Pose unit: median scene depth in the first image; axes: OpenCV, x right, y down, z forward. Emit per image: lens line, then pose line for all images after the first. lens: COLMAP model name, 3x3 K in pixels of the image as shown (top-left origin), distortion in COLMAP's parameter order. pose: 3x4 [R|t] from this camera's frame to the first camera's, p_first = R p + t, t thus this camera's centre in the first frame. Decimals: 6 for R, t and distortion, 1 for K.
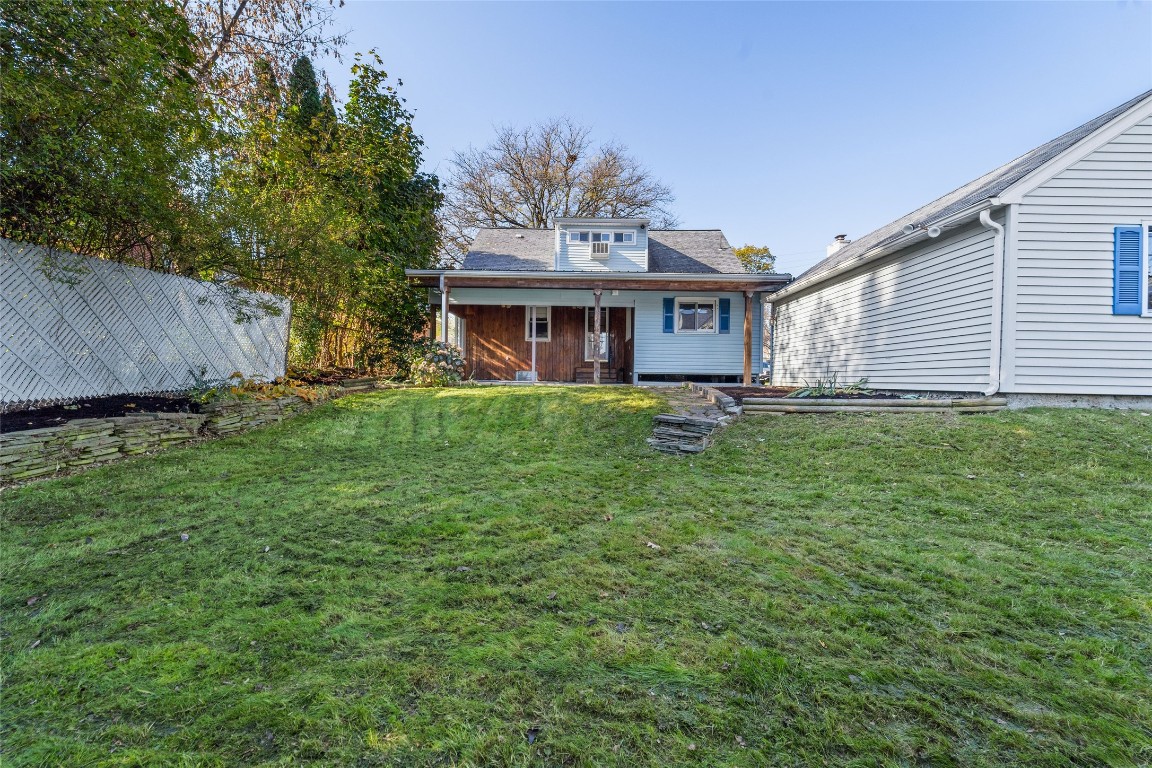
lens RADIAL K [[463.5, 0, 576.0], [0, 463.5, 384.0], [0, 0, 1]] dist [0.002856, 0.000086]
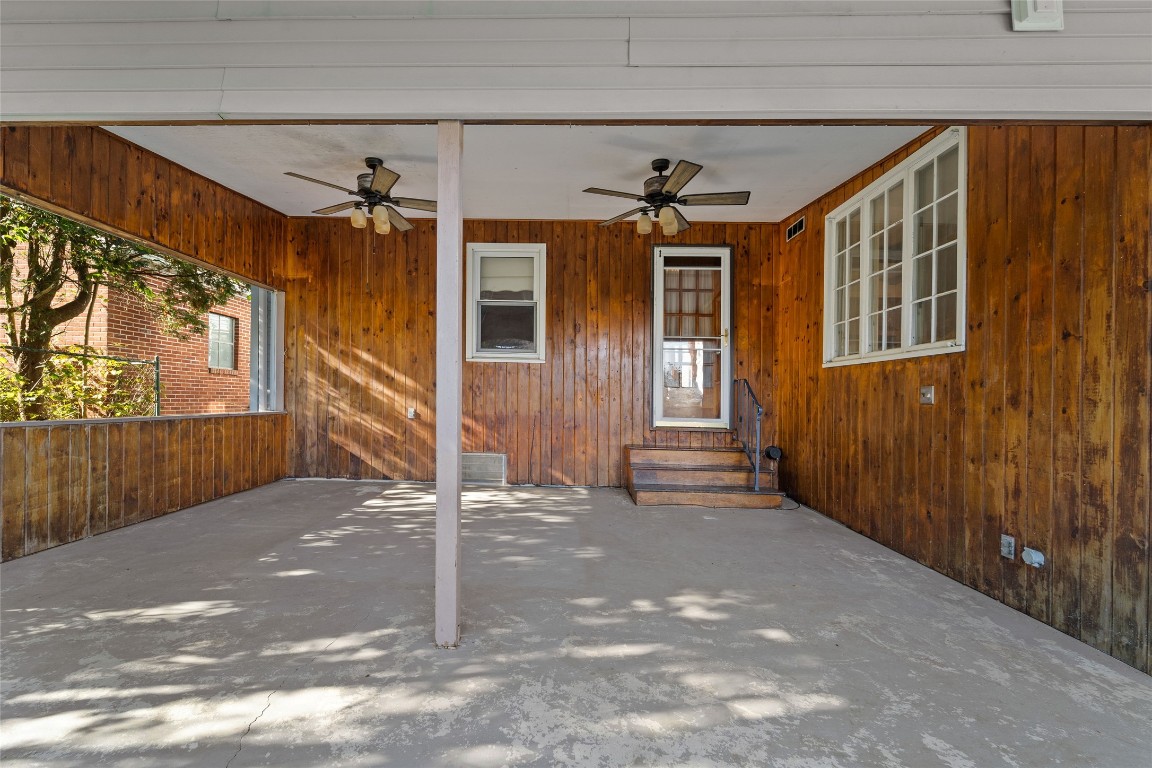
lens RADIAL K [[476.6, 0, 546.1], [0, 476.6, 402.6], [0, 0, 1]] dist [0.000911, -0.000282]
pose [[0.999679, 0.007331, -0.024241, -0.045901], [-0.007447, 0.999961, -0.004673, -0.062733], [0.024206, 0.004852, 0.999695, 0.670979]]
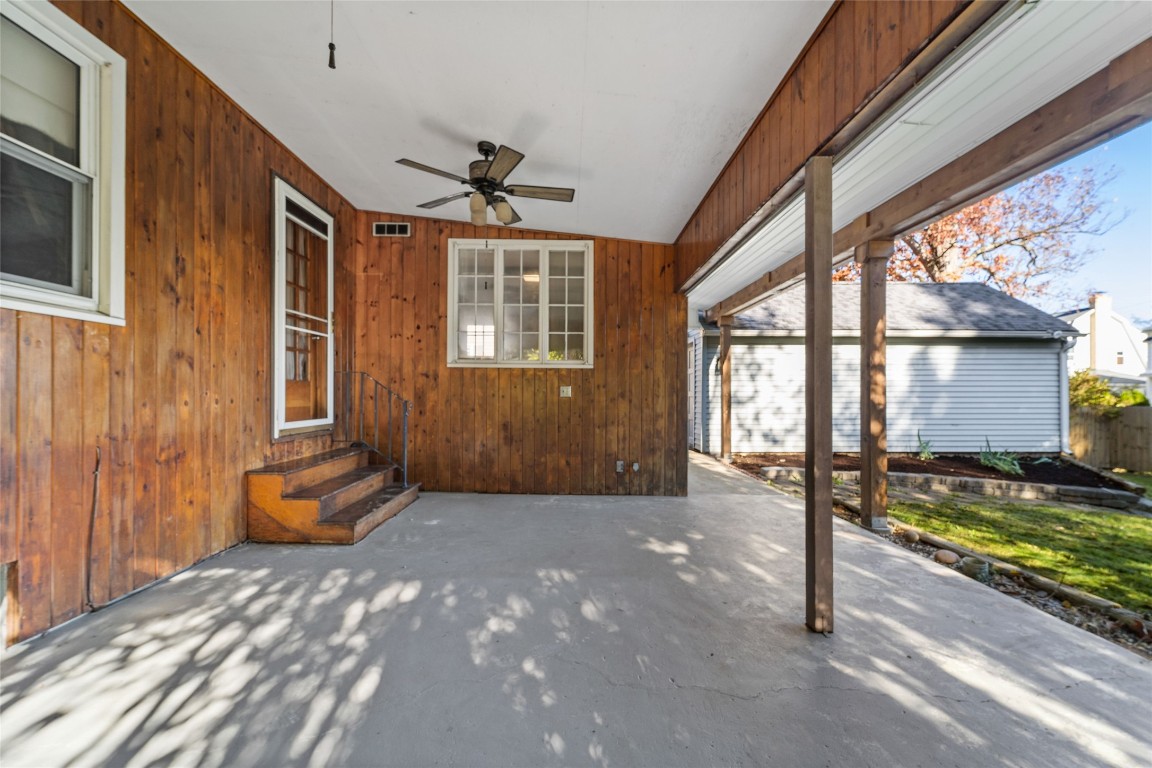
lens RADIAL K [[463.5, 0, 576.0], [0, 463.5, 384.0], [0, 0, 1]] dist [0.002856, 0.000086]
pose [[-0.034550, 0.001999, 0.999401, -0.204426], [0.007729, 0.999969, -0.001733, -0.072167], [-0.999373, 0.007665, -0.034564, 0.866334]]
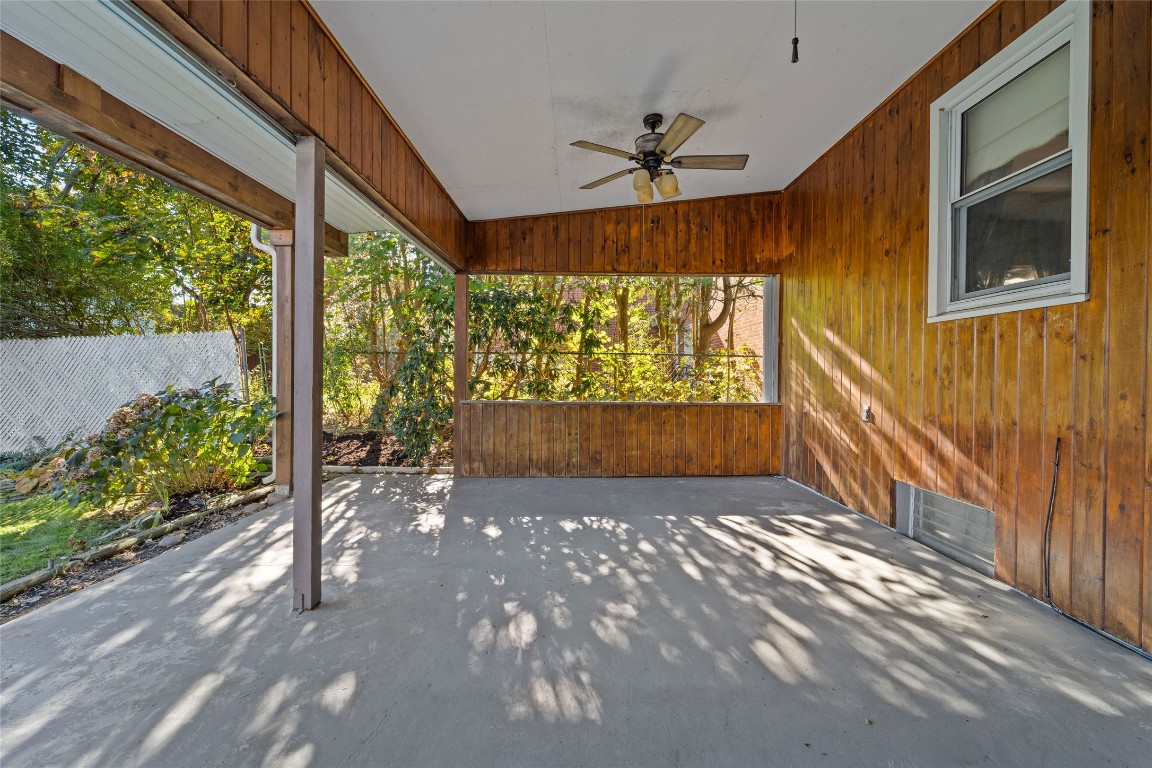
lens RADIAL K [[470.5, 0, 585.8], [0, 470.5, 385.7], [0, 0, 1]] dist [-0.000125, -0.000288]
pose [[0.031379, 0.007769, -0.999477, 0.065181], [-0.017185, 0.999826, 0.007233, -0.068038], [0.999360, 0.016949, 0.031507, 0.868394]]
